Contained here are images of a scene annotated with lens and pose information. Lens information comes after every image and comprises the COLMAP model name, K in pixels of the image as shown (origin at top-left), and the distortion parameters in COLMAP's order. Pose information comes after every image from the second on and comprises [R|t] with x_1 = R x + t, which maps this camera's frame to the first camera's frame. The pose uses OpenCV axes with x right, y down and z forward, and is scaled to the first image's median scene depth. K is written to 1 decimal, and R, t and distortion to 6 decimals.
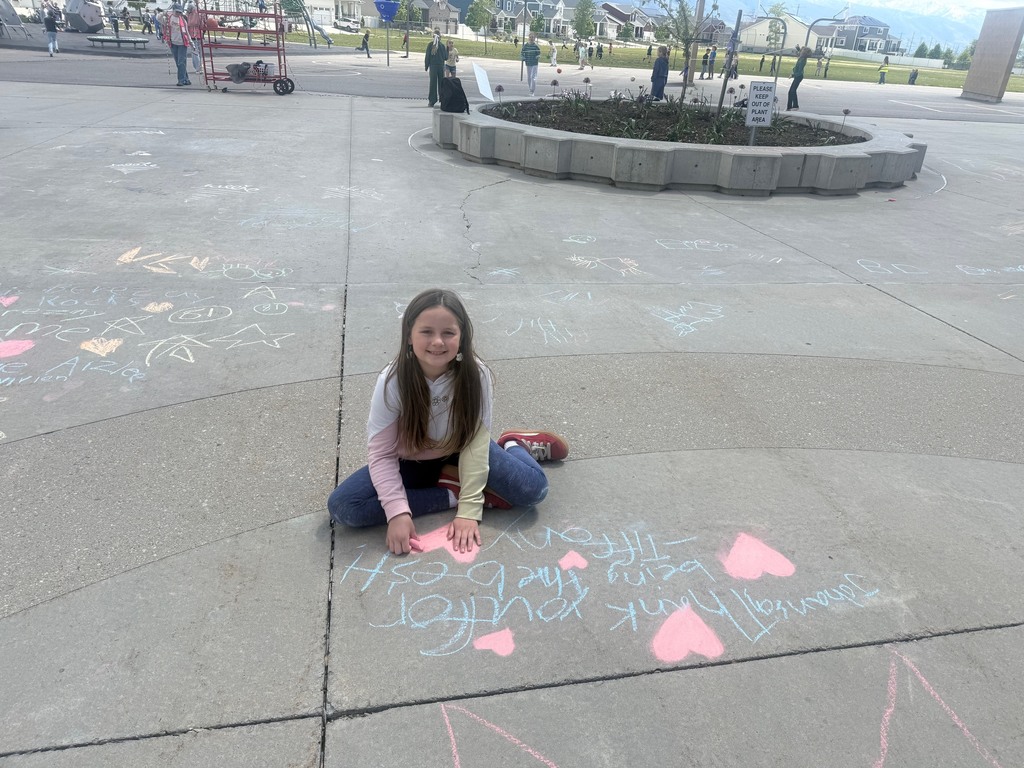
lens RADIAL K [[734.9, 0, 512.0], [0, 734.9, 384.0], [0, 0, 1]] dist [0.044113, -0.057598]
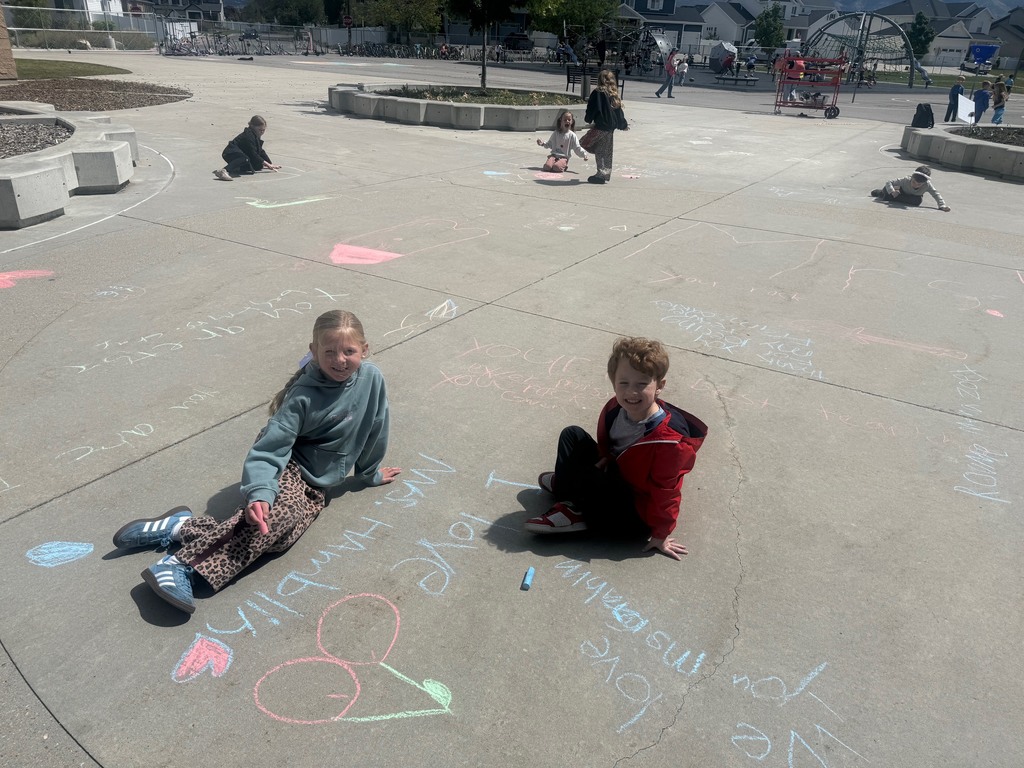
lens RADIAL K [[734.9, 0, 512.0], [0, 734.9, 384.0], [0, 0, 1]] dist [0.044113, -0.057598]
pose [[0.739354, 0.262719, -0.619948, 0.394462], [-0.291176, 0.954944, 0.057424, 0.276880], [0.607102, 0.138058, 0.782539, -0.577183]]
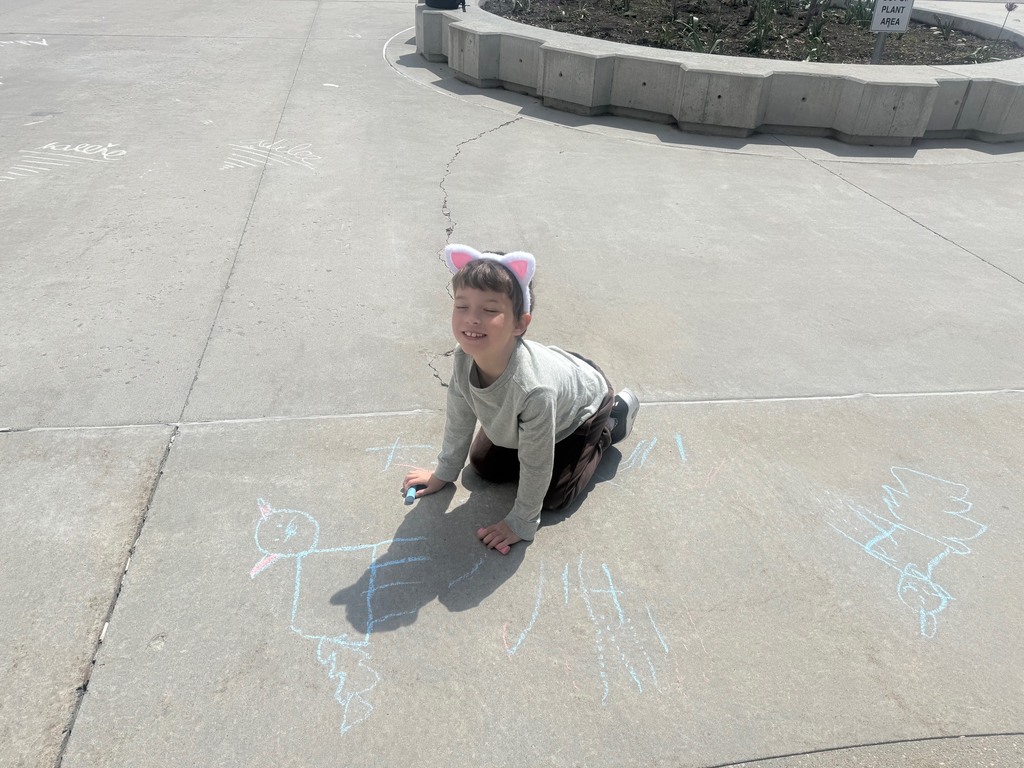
lens RADIAL K [[739.9, 0, 512.0], [0, 739.9, 384.0], [0, 0, 1]] dist [-0.001240, 0.000003]
pose [[0.999825, 0.001624, -0.018615, 0.001526], [0.000935, 0.990620, 0.136641, -0.120015], [0.018662, -0.136635, 0.990446, 0.275516]]
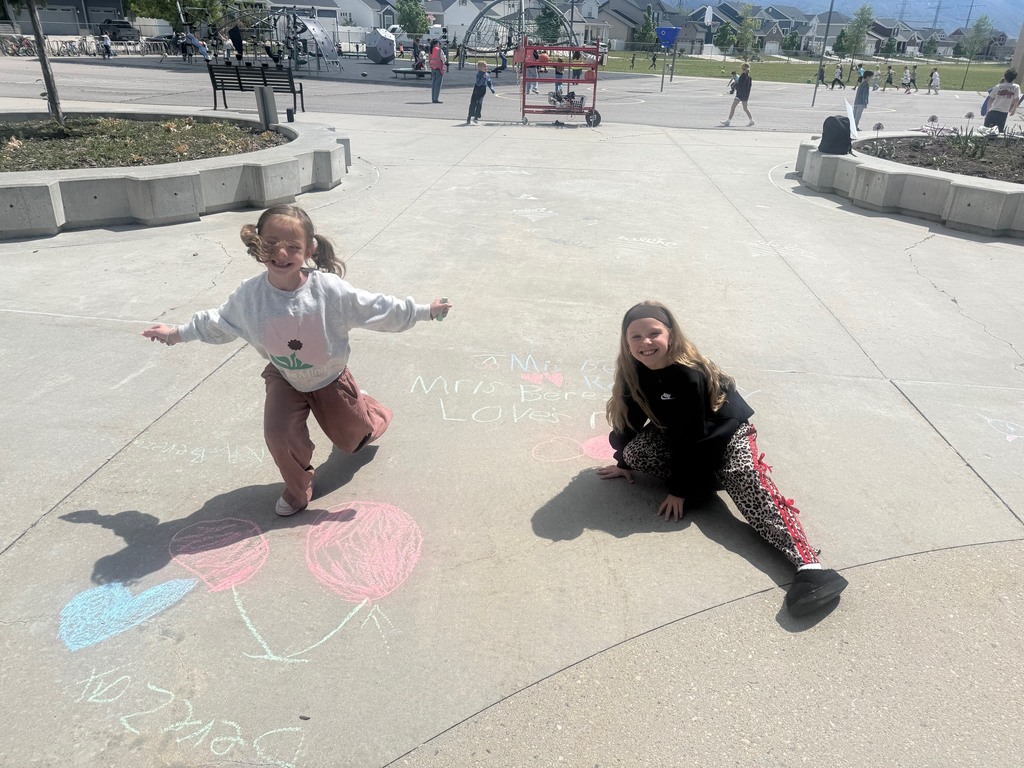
lens RADIAL K [[734.9, 0, 512.0], [0, 734.9, 384.0], [0, 0, 1]] dist [0.044113, -0.057598]
pose [[0.959533, 0.094015, -0.265439, -0.217712], [-0.100217, 0.994916, -0.009887, -0.041755], [0.263160, 0.036089, 0.964077, 0.031240]]
